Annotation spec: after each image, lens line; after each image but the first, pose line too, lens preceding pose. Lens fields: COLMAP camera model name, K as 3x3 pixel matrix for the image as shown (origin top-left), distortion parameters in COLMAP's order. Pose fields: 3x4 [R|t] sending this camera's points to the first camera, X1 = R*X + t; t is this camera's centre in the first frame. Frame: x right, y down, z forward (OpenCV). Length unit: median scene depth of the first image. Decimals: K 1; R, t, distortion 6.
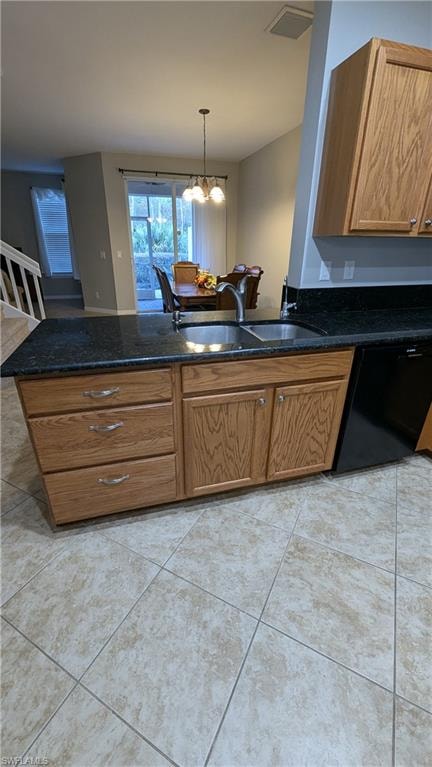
lens RADIAL K [[314.5, 0, 215.0], [0, 314.5, 384.5], [0, 0, 1]] dist [-0.002153, -0.000262]
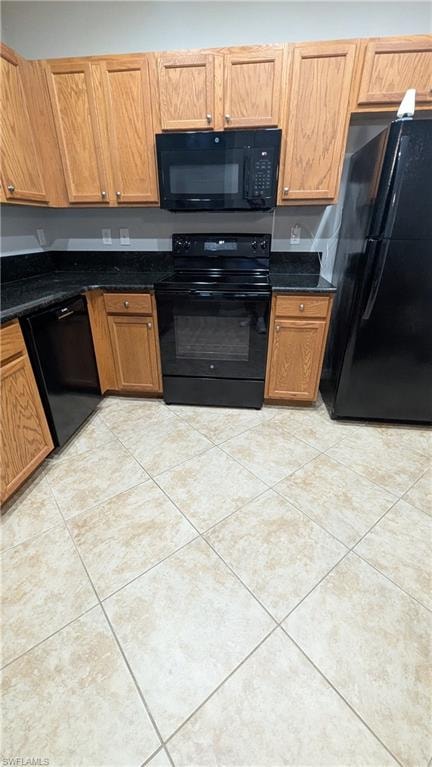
lens RADIAL K [[314.5, 0, 213.8], [0, 314.5, 383.7], [0, 0, 1]] dist [-0.002153, -0.000262]
pose [[0.400828, -0.417325, 0.815584, -0.165125], [0.375409, 0.886873, 0.269304, 0.020048], [-0.835706, 0.198233, 0.512151, 0.060915]]
